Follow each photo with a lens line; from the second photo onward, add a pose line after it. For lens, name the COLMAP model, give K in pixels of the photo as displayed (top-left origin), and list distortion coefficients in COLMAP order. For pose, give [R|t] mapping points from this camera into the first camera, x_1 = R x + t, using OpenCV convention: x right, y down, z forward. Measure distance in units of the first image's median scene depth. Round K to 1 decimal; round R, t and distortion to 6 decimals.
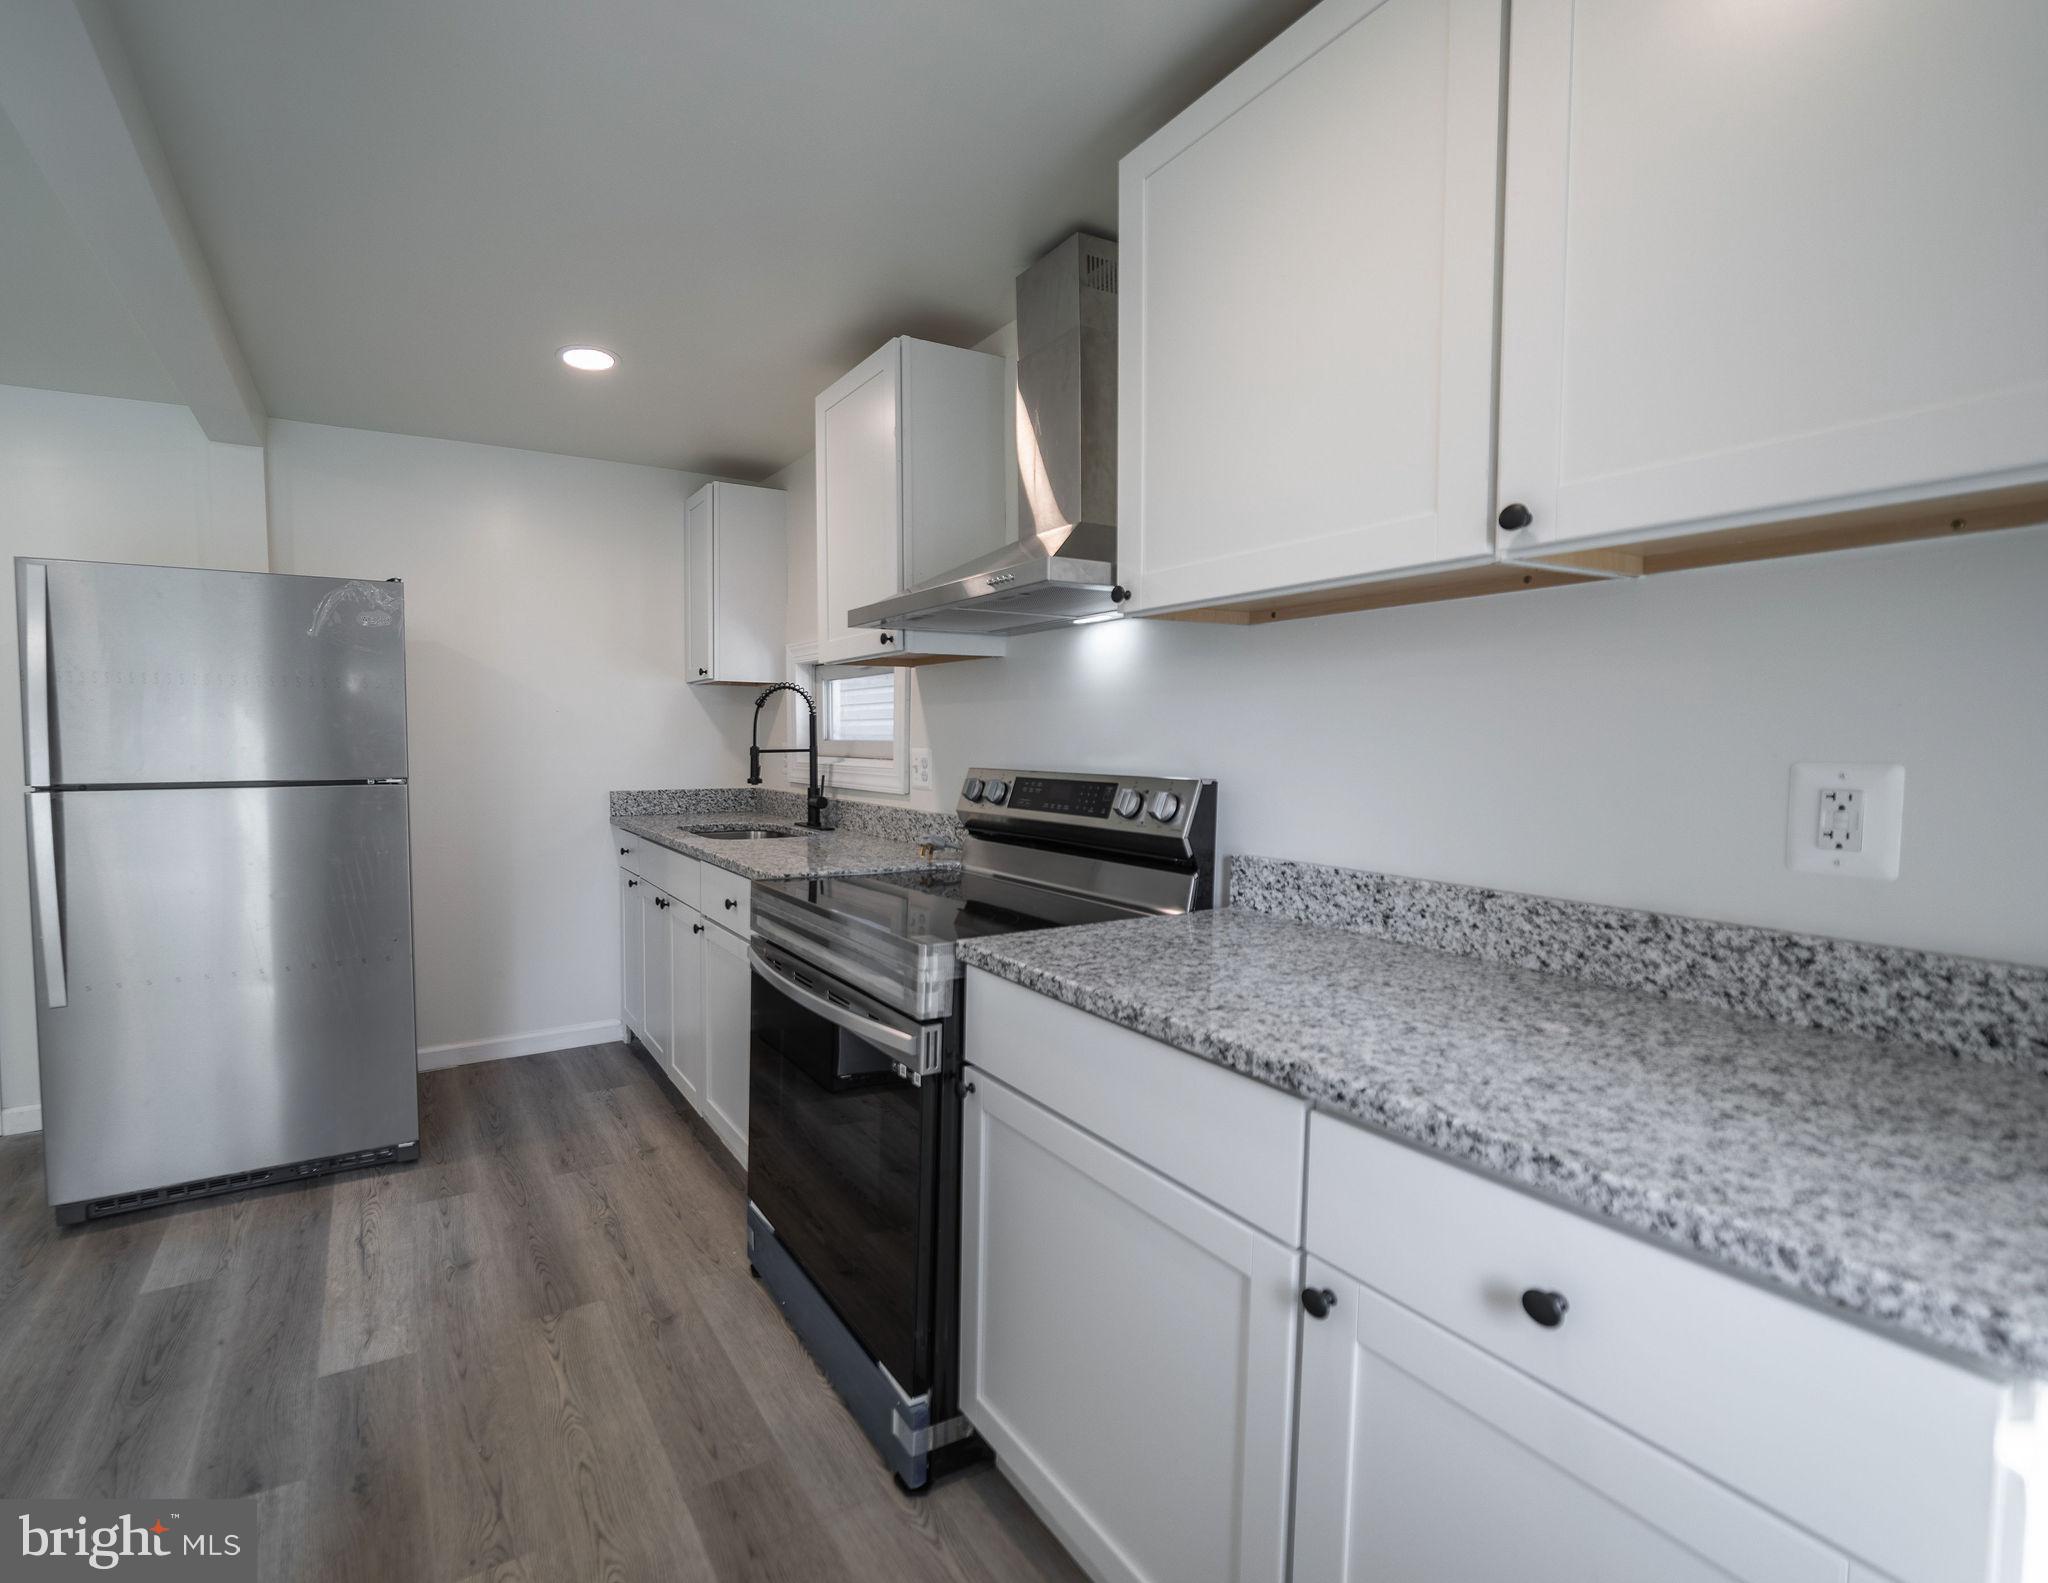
lens RADIAL K [[1086.8, 0, 1022.3], [0, 1086.8, 801.3], [0, 0, 1]] dist [-0.013467, -0.000205]
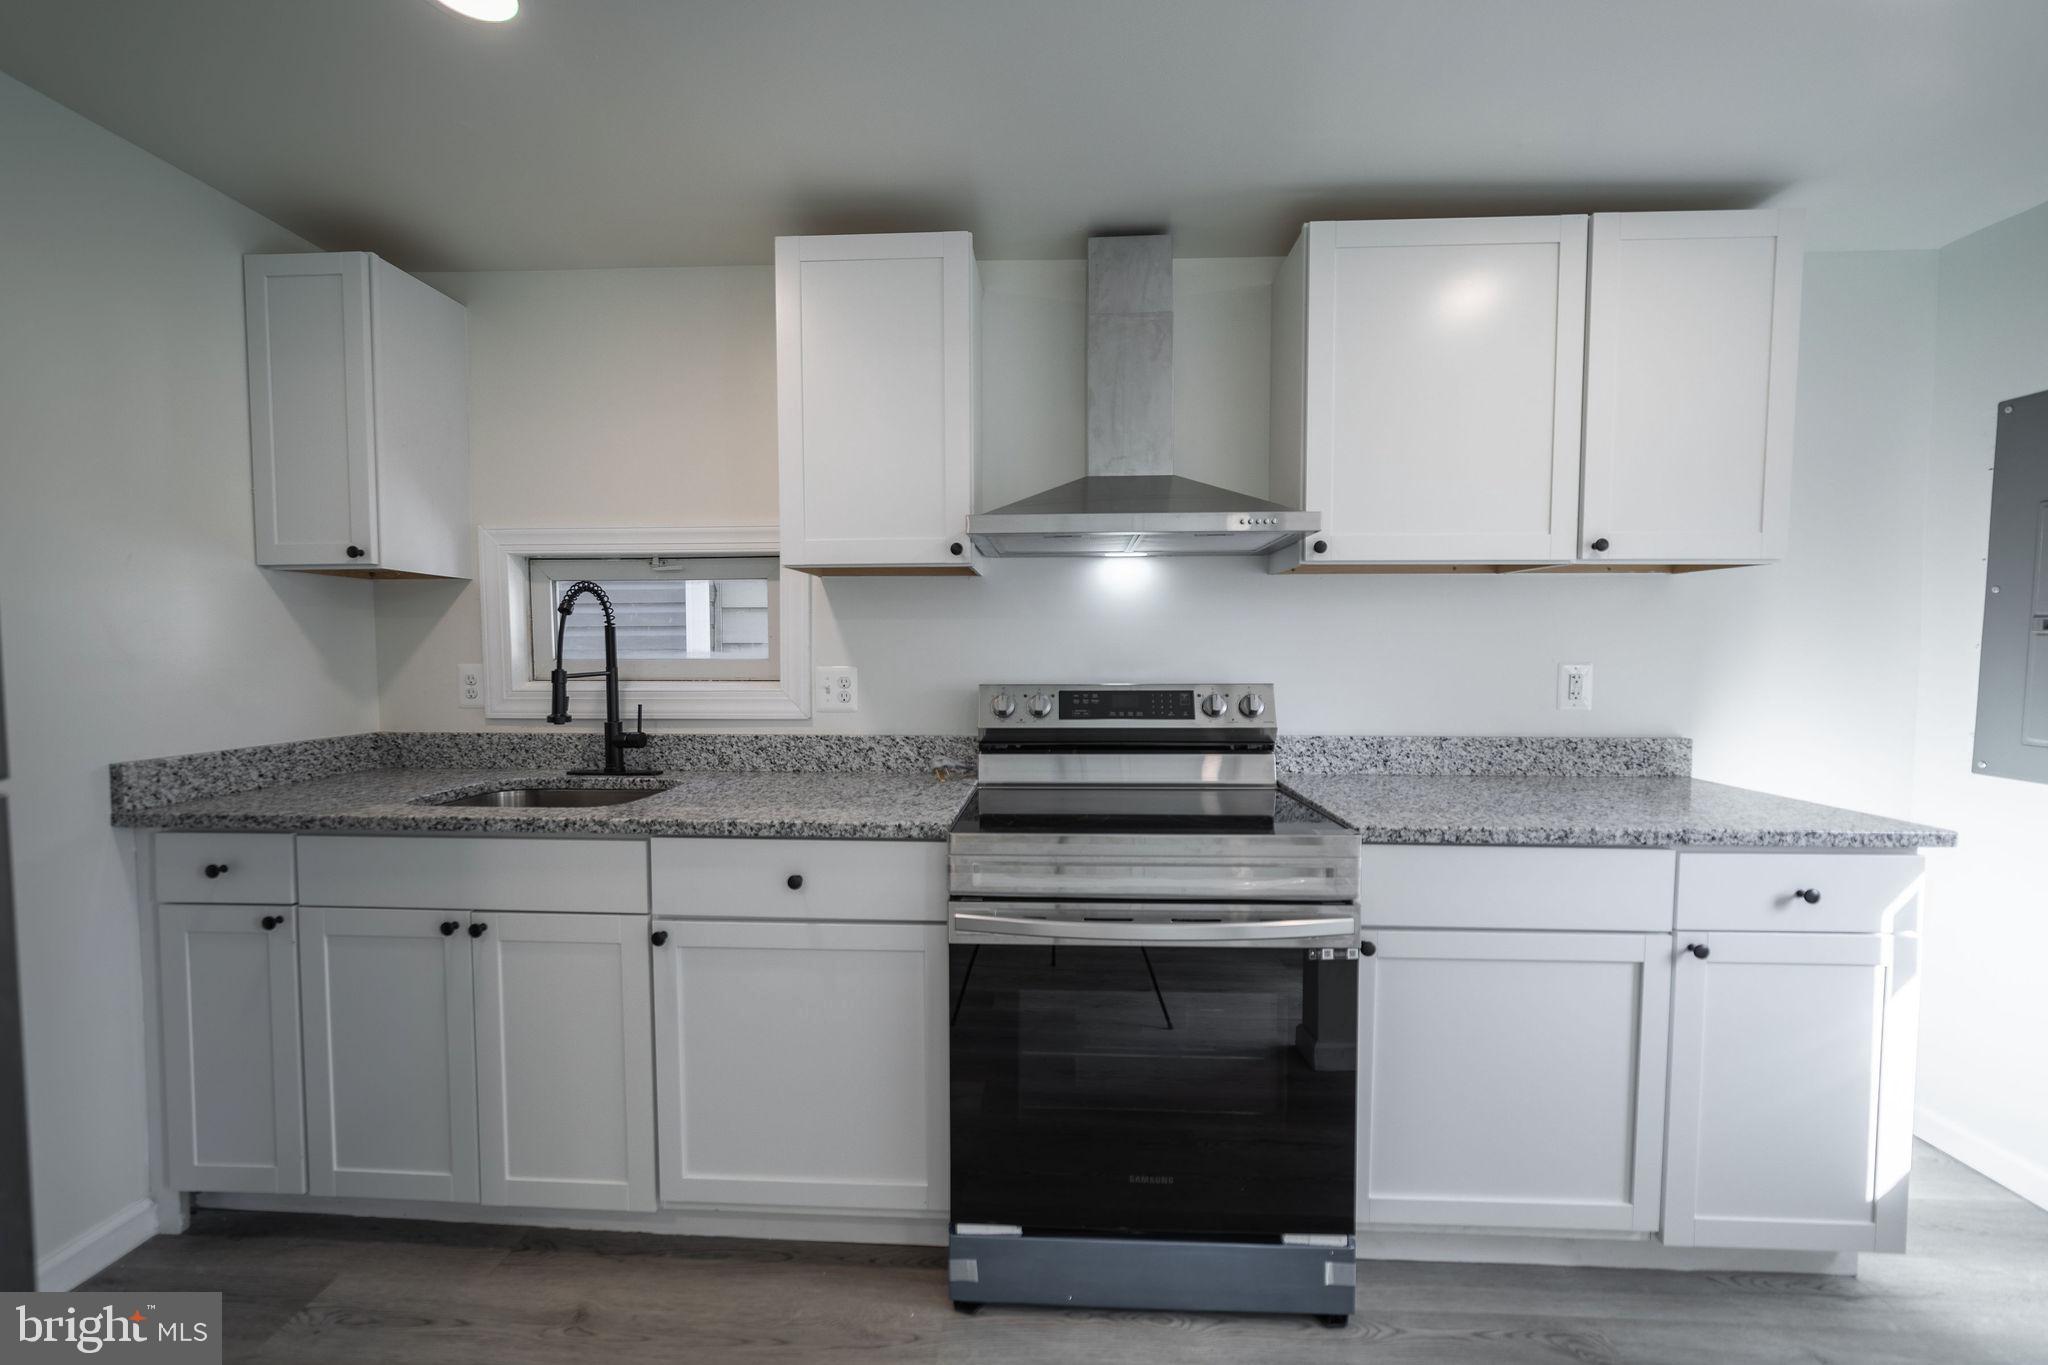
lens RADIAL K [[787.9, 0, 1024.0], [0, 787.9, 682.5], [0, 0, 1]] dist [-0.023304, 0.007724]
pose [[0.490091, -0.038467, 0.870822, -1.163933], [0.053766, 0.998458, 0.013846, -0.071516], [-0.870012, 0.040035, 0.491403, 1.059009]]
